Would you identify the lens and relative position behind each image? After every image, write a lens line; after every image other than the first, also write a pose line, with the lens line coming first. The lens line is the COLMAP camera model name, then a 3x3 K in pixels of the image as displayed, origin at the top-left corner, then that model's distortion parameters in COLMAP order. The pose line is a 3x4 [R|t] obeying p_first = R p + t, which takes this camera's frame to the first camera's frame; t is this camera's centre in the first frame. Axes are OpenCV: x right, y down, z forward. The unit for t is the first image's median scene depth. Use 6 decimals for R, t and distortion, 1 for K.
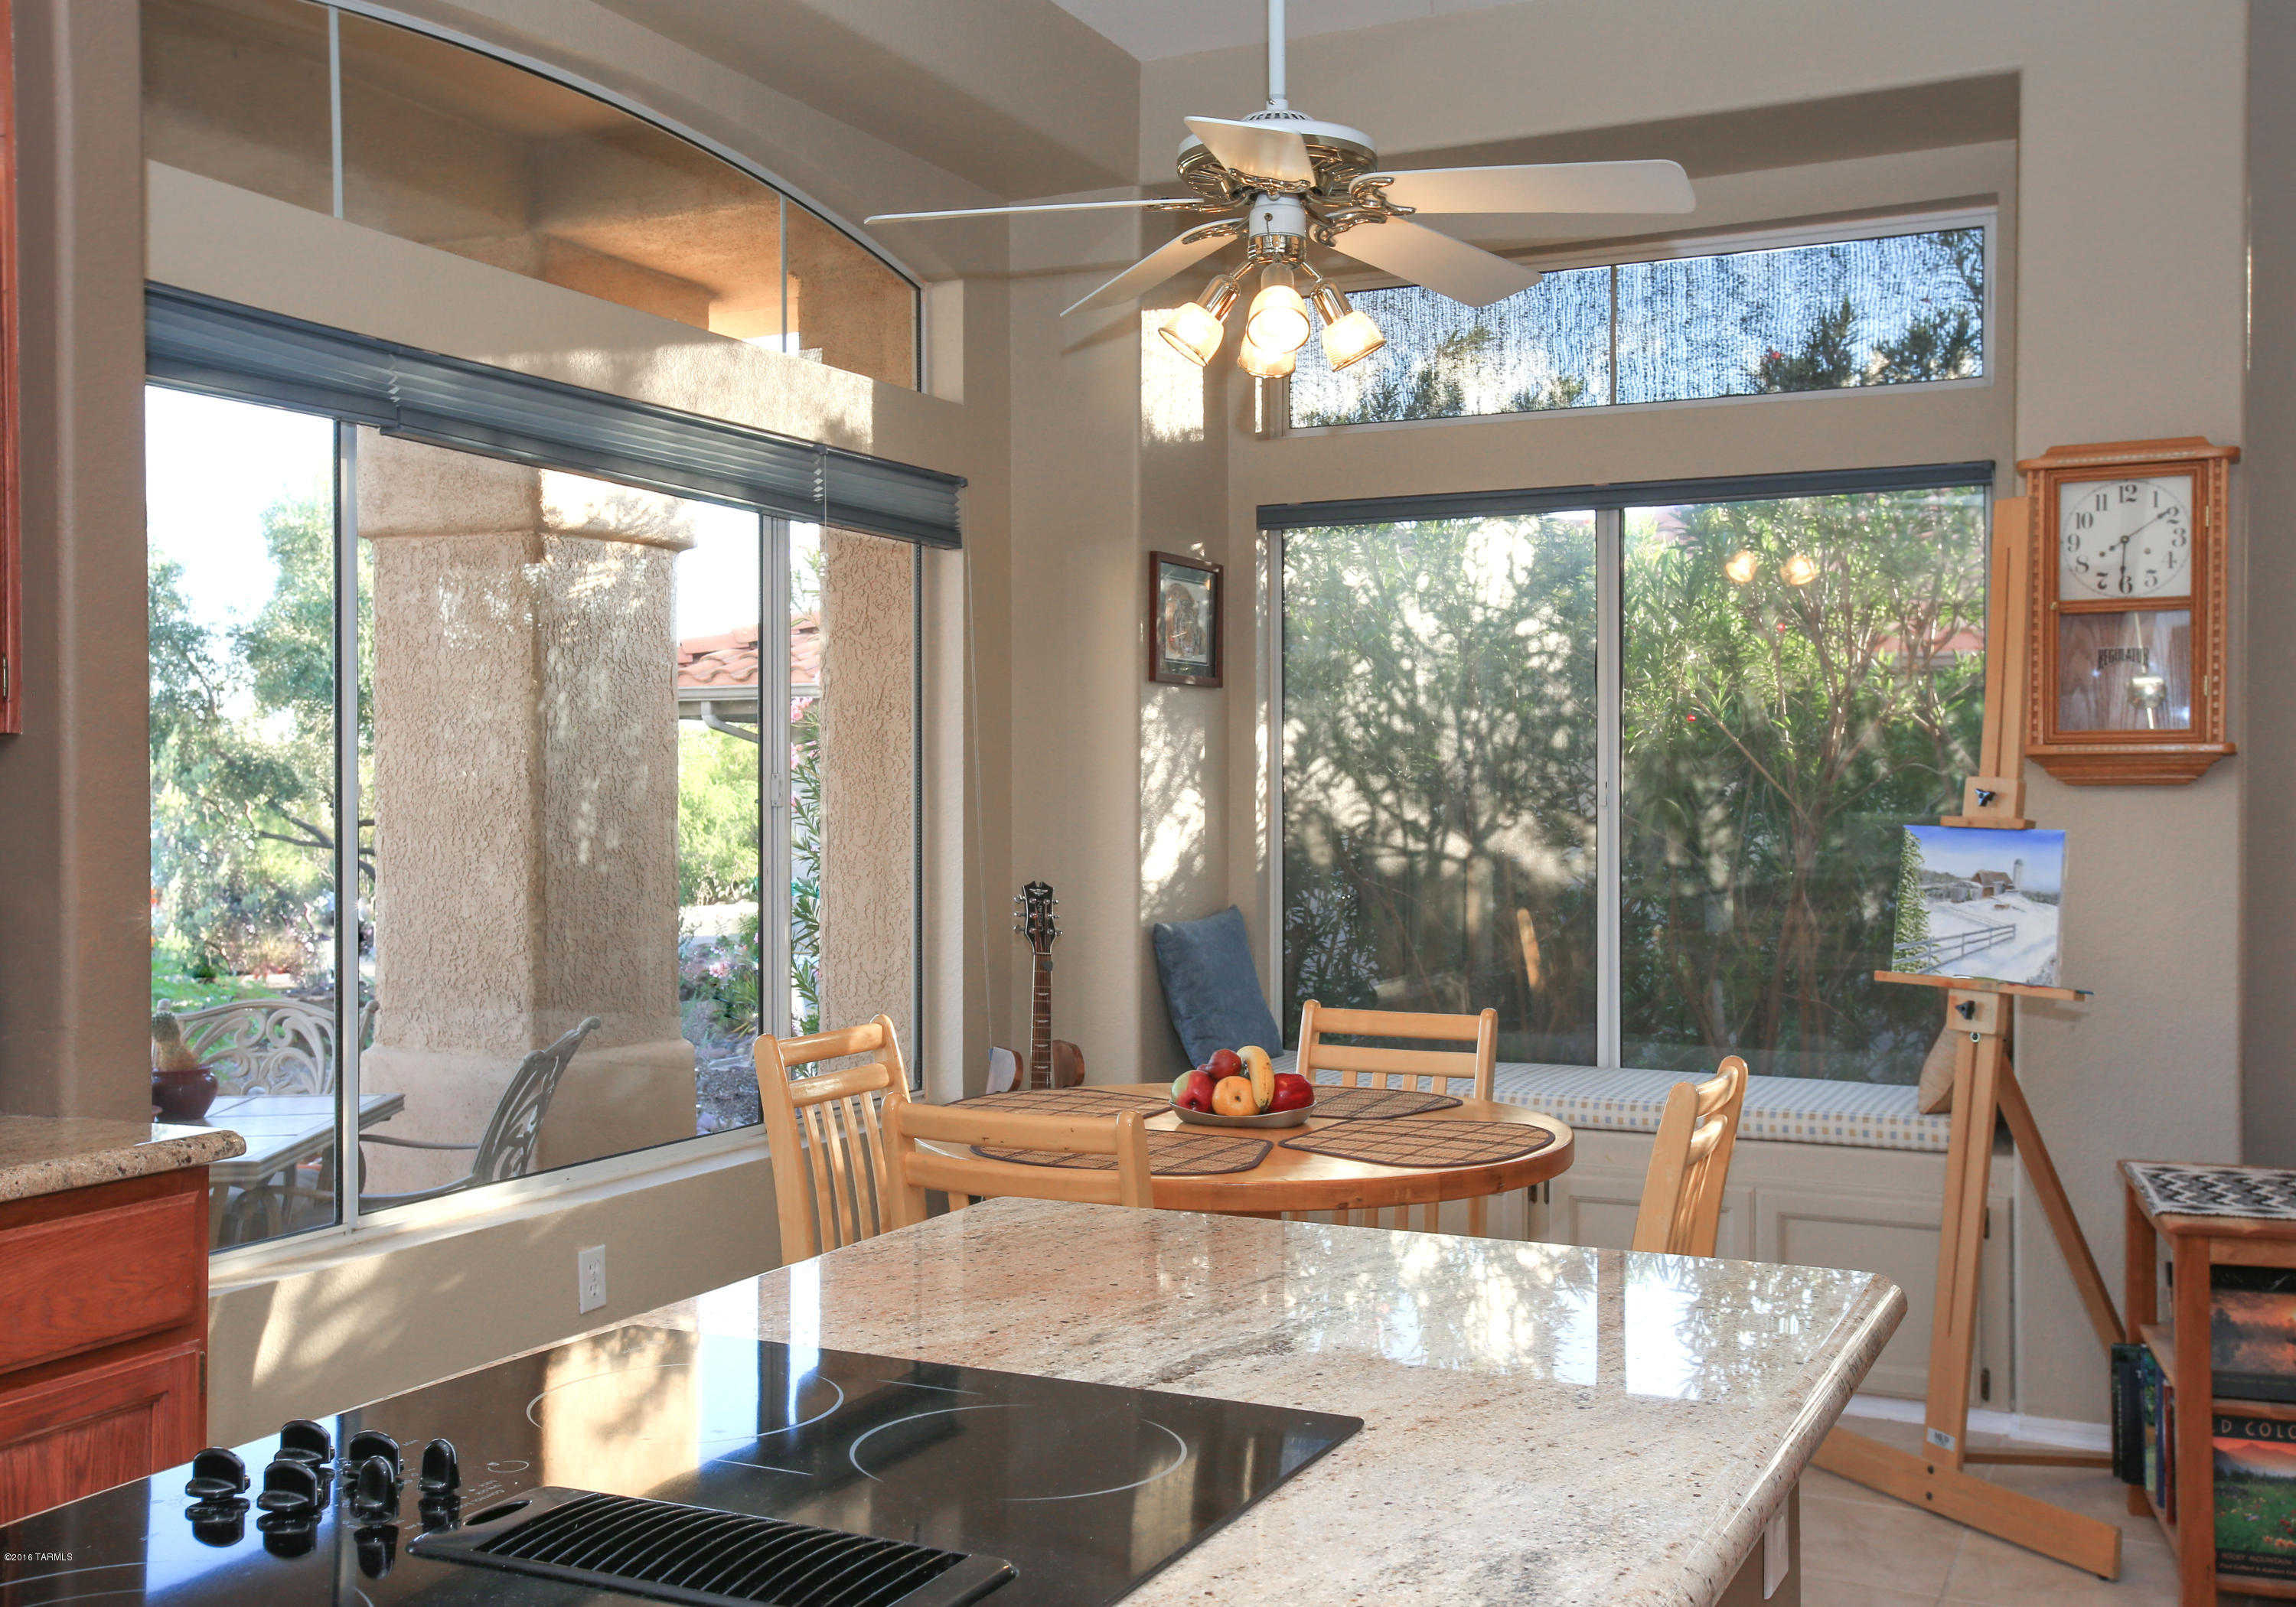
lens RADIAL K [[2429.9, 0, 1148.0], [0, 2429.9, 803.5], [0, 0, 1]] dist [0.172290, -0.003073]
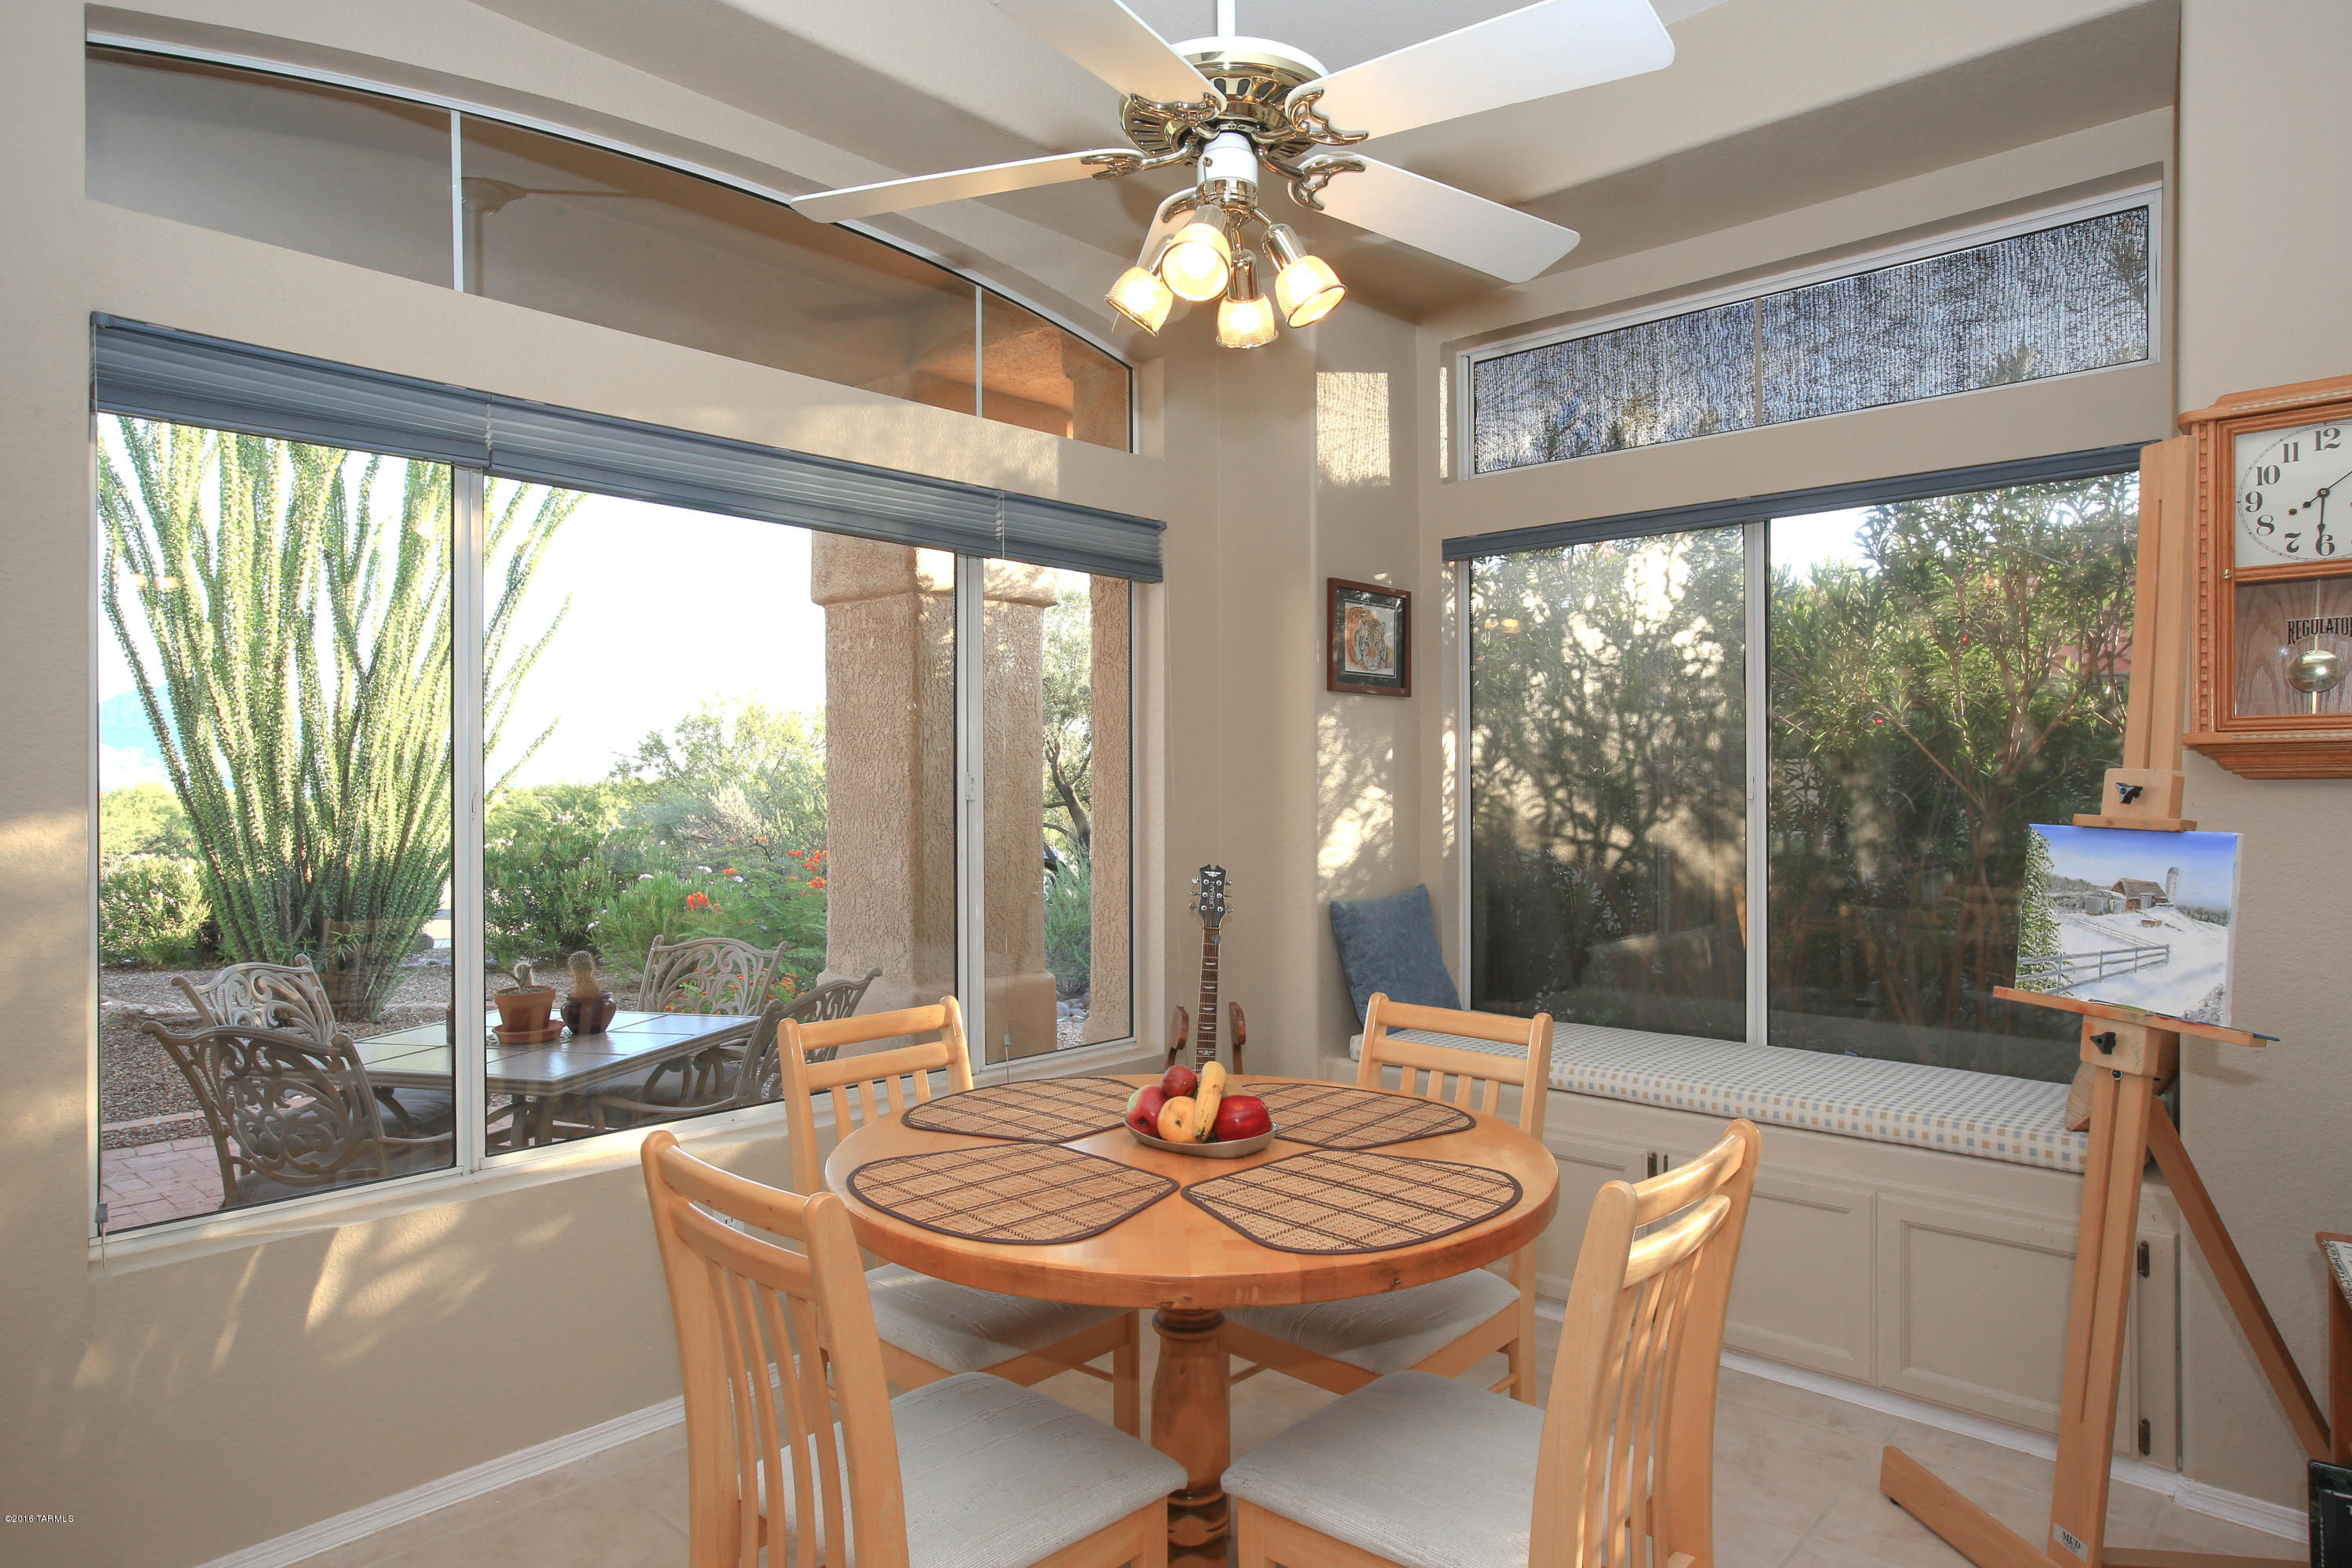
lens RADIAL K [[1392.1, 0, 1232.7], [0, 1392.1, 790.4], [0, 0, 1]] dist [0.030921, 0.027688]
pose [[0.962097, 0.001232, -0.272705, 0.132551], [-0.002691, 0.999984, -0.004976, -0.000008], [0.272695, 0.005521, 0.962085, 0.341428]]
